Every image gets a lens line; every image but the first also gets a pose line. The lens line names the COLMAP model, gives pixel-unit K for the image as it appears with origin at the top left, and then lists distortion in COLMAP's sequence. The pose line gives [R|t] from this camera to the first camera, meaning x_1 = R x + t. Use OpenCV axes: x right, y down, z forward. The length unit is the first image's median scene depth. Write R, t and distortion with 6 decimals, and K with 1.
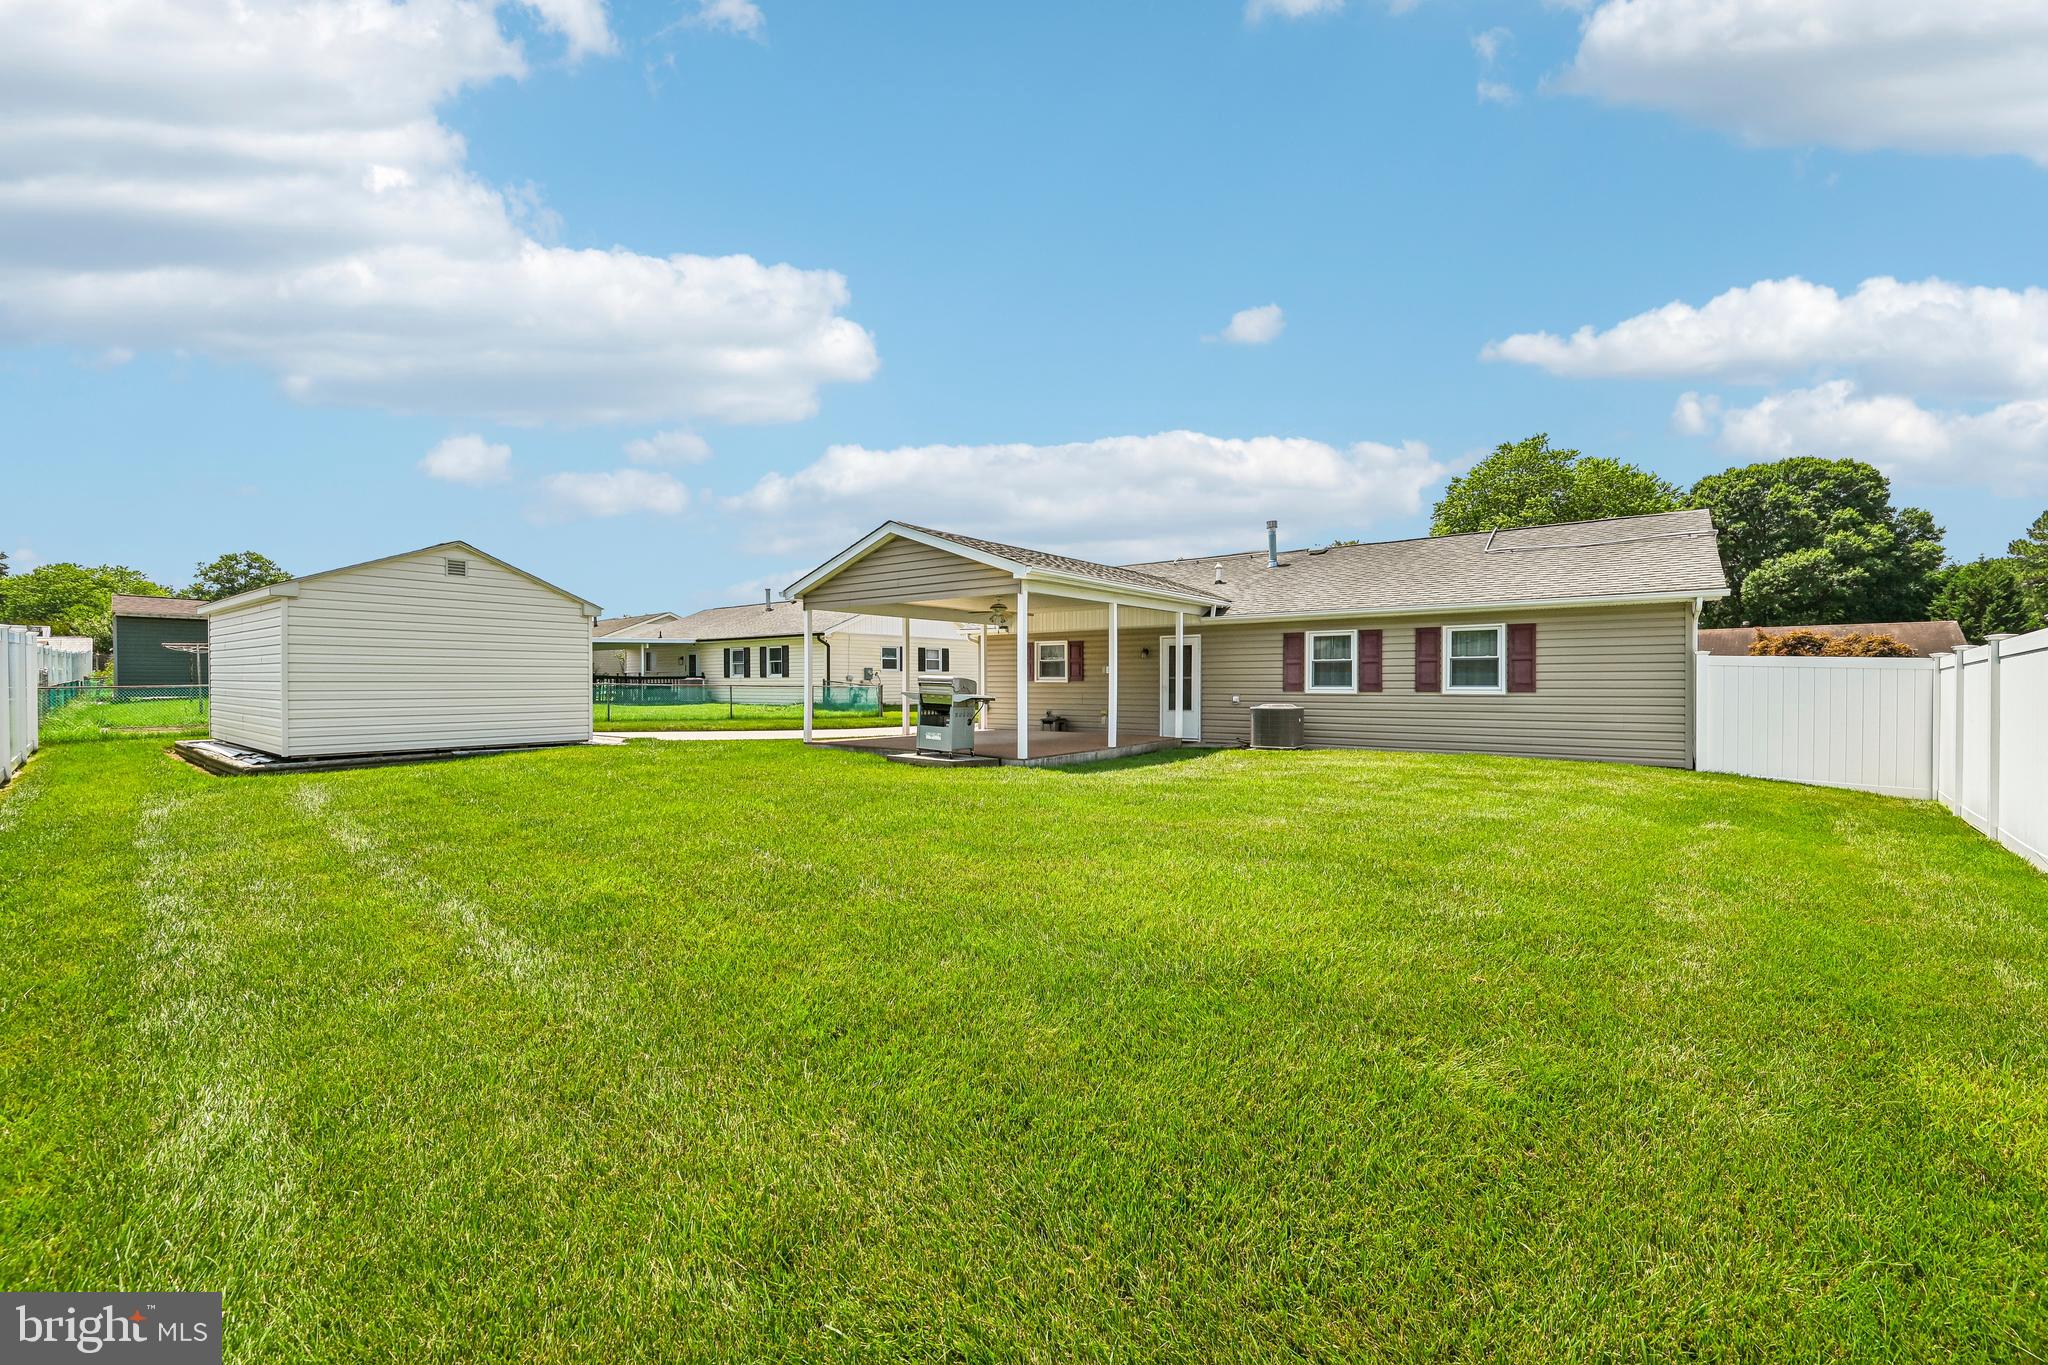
lens RADIAL K [[806.6, 0, 1032.0], [0, 806.6, 685.3], [0, 0, 1]] dist [-0.000658, 0.000123]
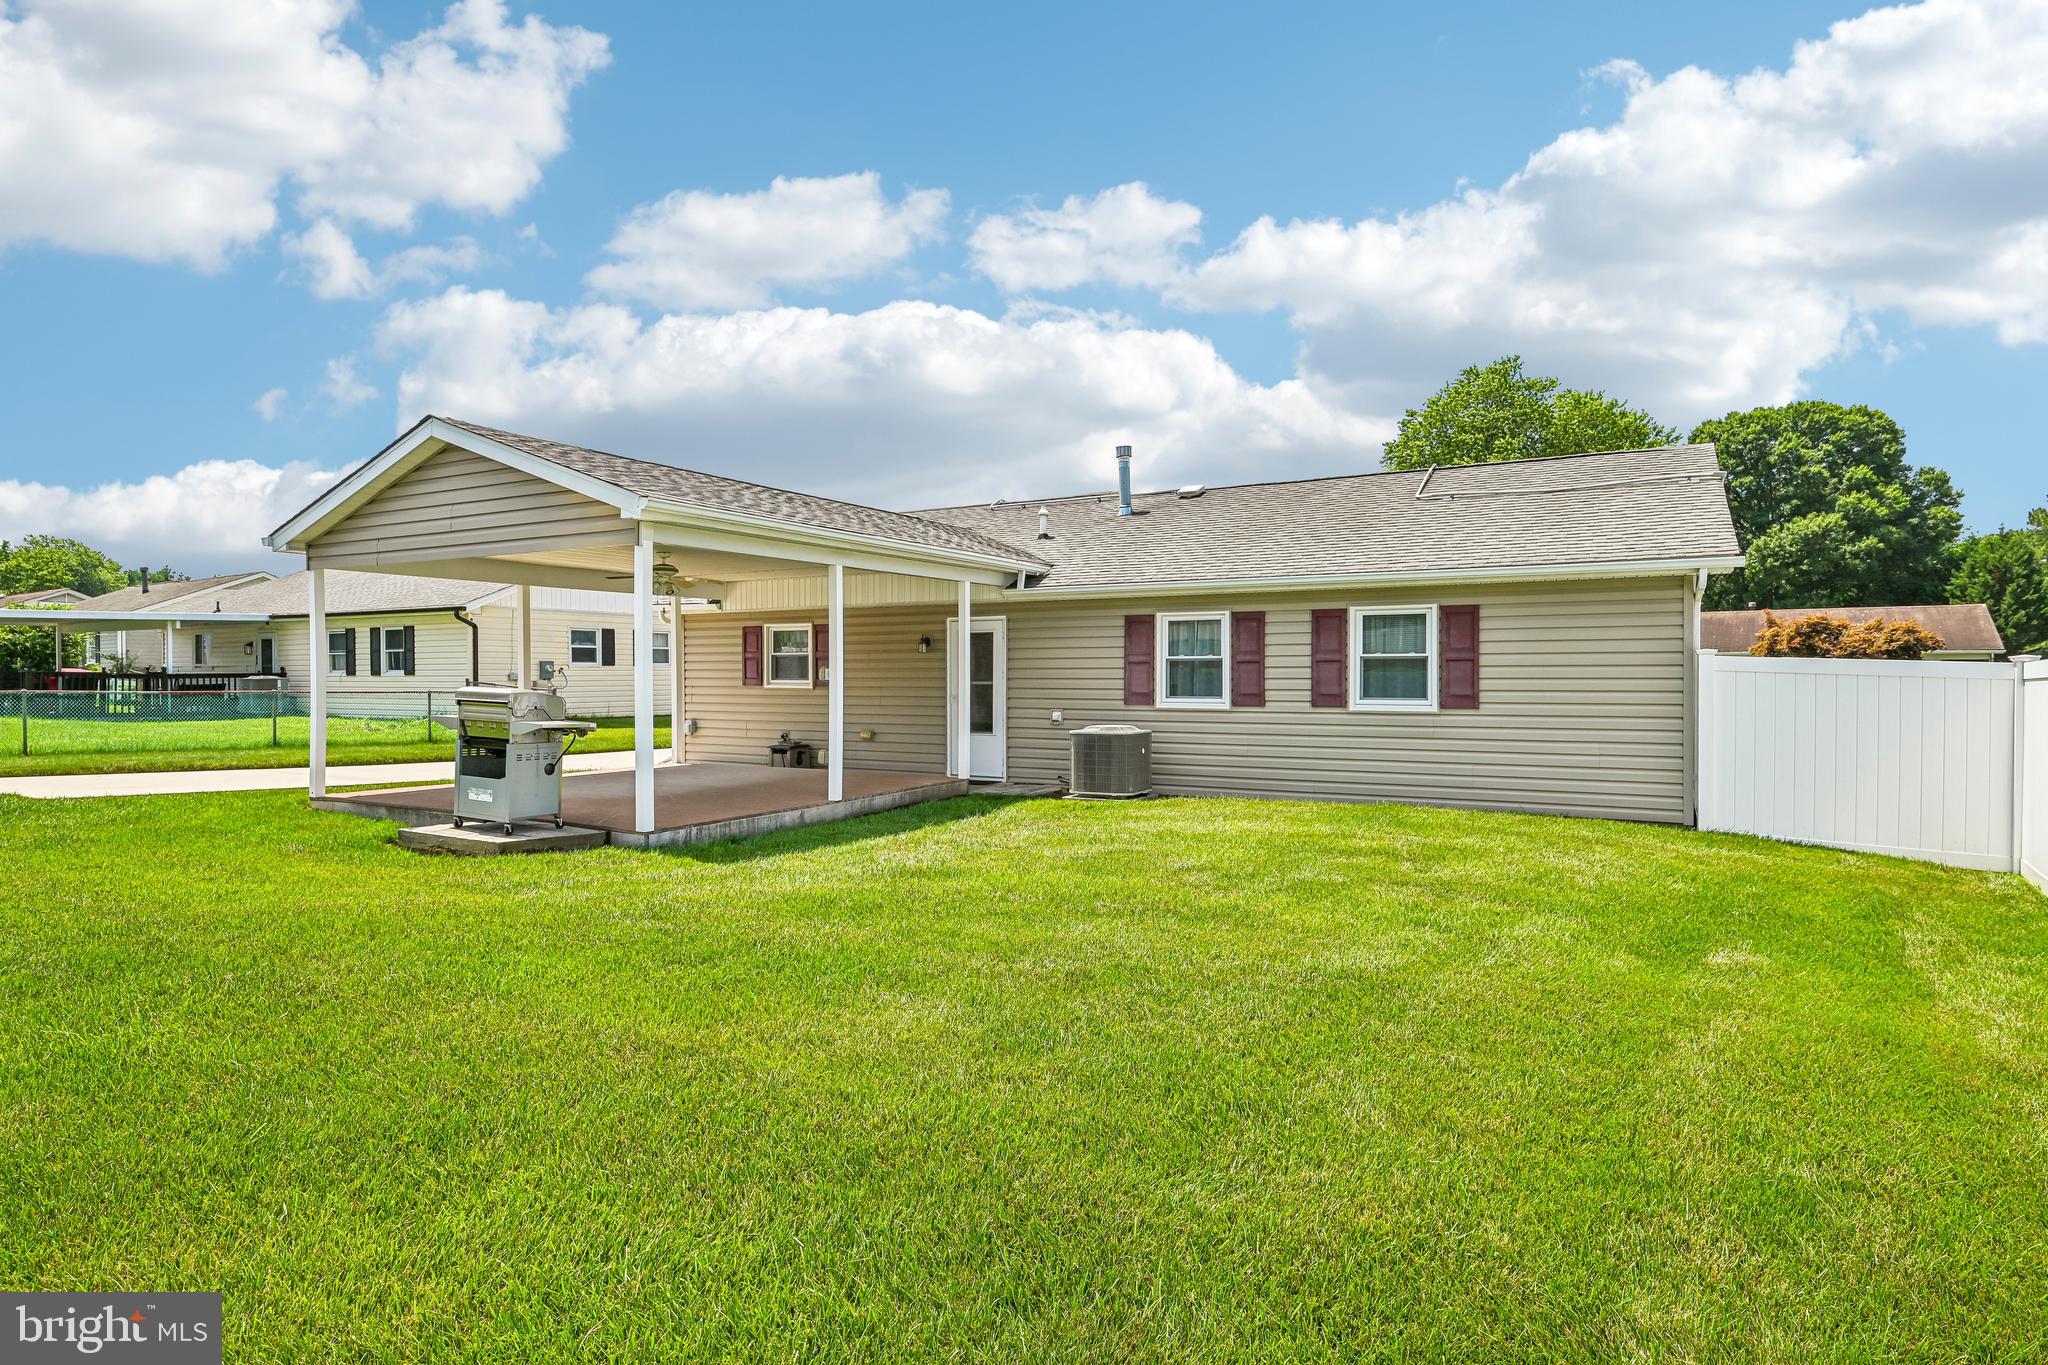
lens RADIAL K [[1085.8, 0, 1035.5], [0, 1085.8, 679.1], [0, 0, 1]] dist [-0.002634, -0.000074]
pose [[0.989729, -0.000466, 0.142953, 0.115238], [0.000381, 1.000000, 0.000626, -0.013775], [-0.142953, -0.000565, 0.989729, 0.143524]]
